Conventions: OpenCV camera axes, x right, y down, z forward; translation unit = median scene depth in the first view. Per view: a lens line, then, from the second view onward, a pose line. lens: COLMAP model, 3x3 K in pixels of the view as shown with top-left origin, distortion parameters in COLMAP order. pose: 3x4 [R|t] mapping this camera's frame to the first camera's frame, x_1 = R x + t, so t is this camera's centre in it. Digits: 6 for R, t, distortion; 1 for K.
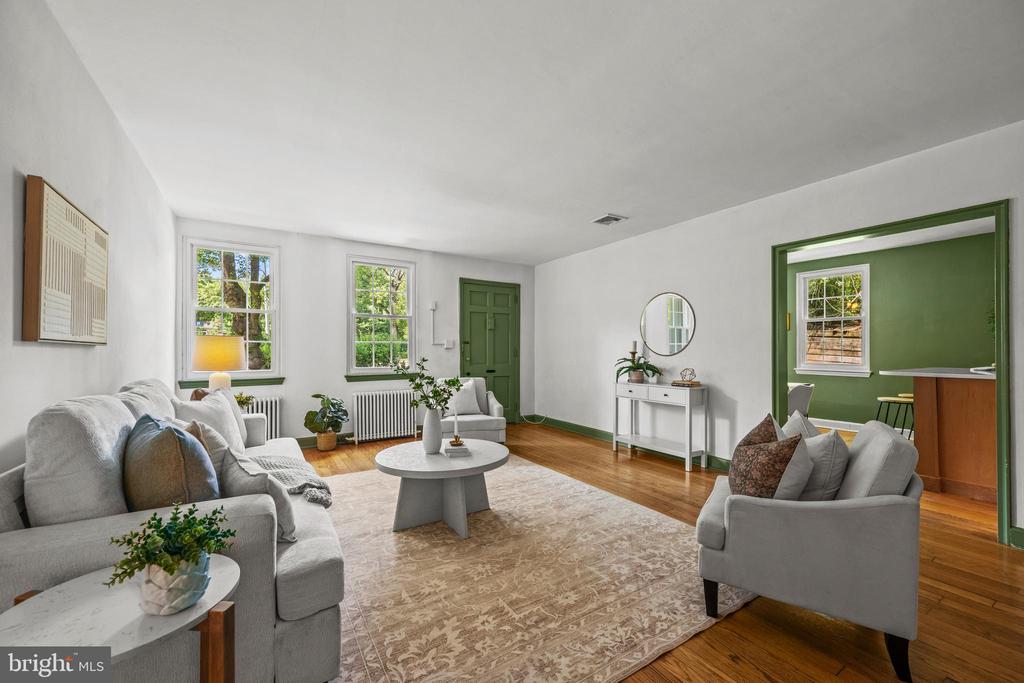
lens RADIAL K [[403.7, 0, 509.9], [0, 403.7, 350.7], [0, 0, 1]] dist [-0.003260, 0.001062]
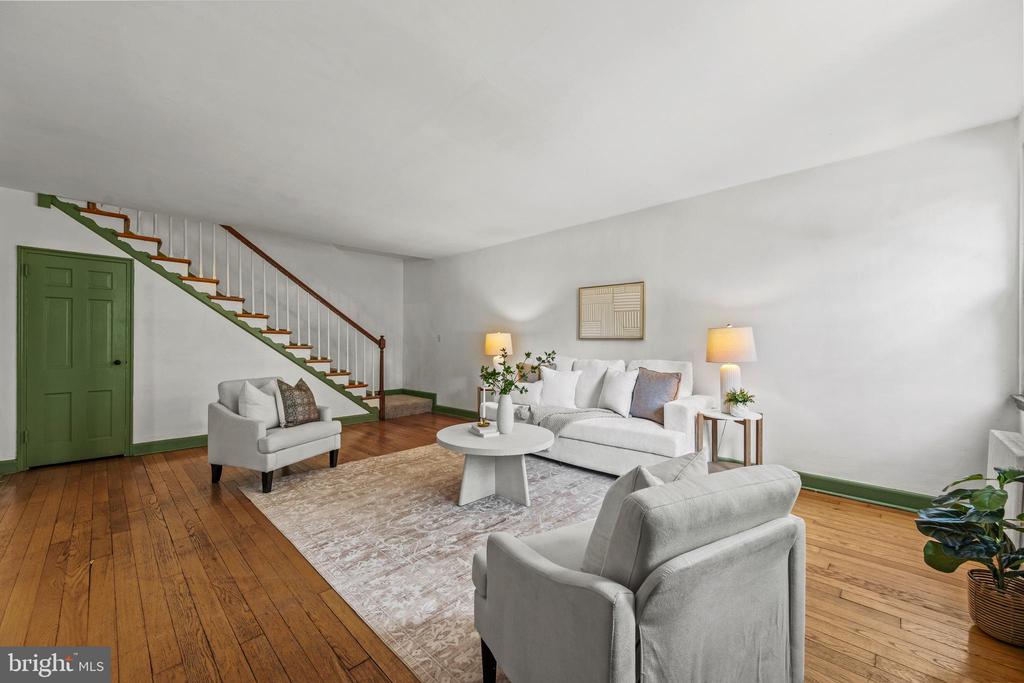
lens RADIAL K [[403.7, 0, 509.9], [0, 403.7, 342.0], [0, 0, 1]] dist [-0.003260, 0.001062]
pose [[-0.972994, -0.000439, -0.230829, 0.044469], [-0.001160, 0.999995, 0.002986, -0.004103], [0.230827, 0.003173, -0.972990, 1.651277]]
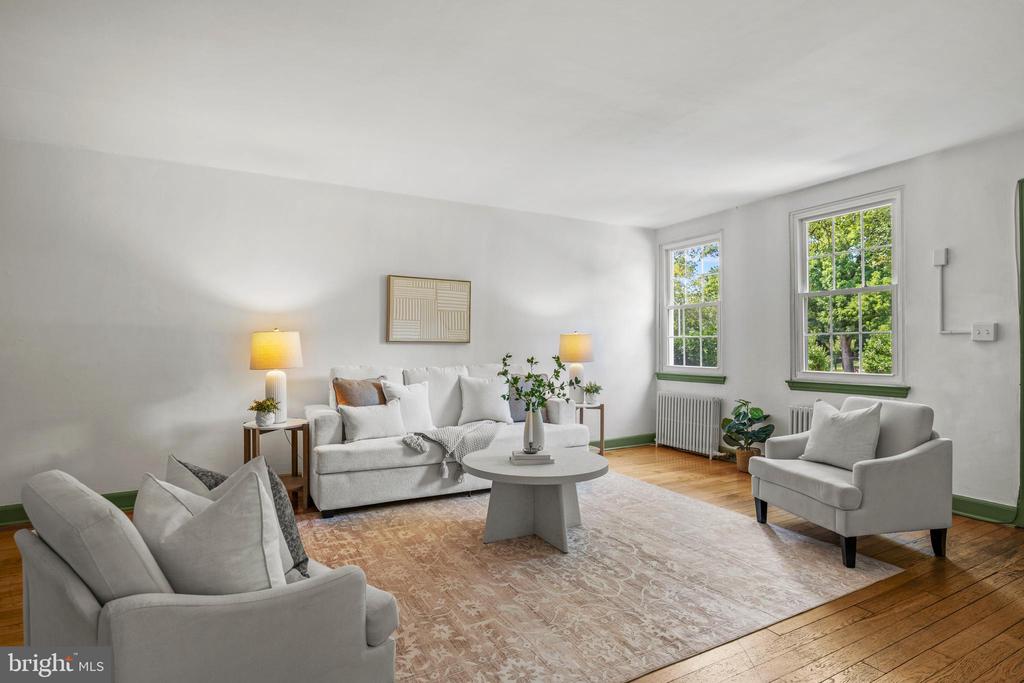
lens RADIAL K [[513.9, 0, 509.1], [0, 513.9, 338.8], [0, 0, 1]] dist [-0.007073, -0.000878]
pose [[-0.069319, -0.013374, -0.997505, 0.779924], [0.000298, 0.999910, -0.013427, -0.001082], [0.997594, -0.001228, -0.069309, 0.805184]]
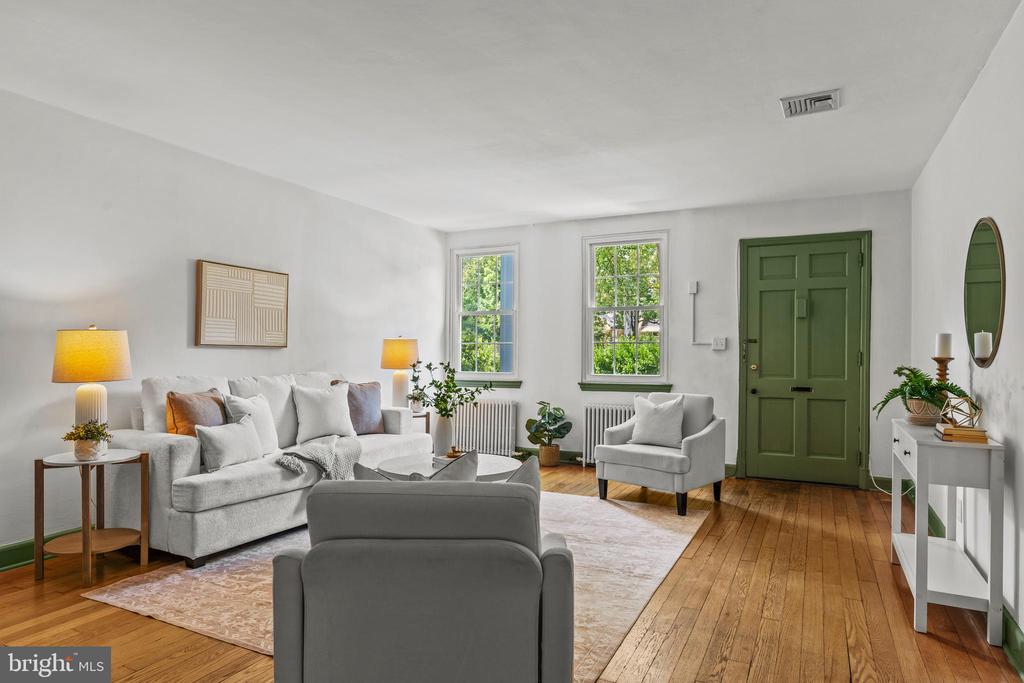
lens RADIAL K [[616.6, 0, 511.2], [0, 616.6, 350.0], [0, 0, 1]] dist [-0.006394, -0.000922]
pose [[0.522196, -0.000761, -0.852825, 0.864439], [-0.005142, 0.999979, -0.004041, 0.000055], [0.852810, 0.006495, 0.522181, 0.304668]]
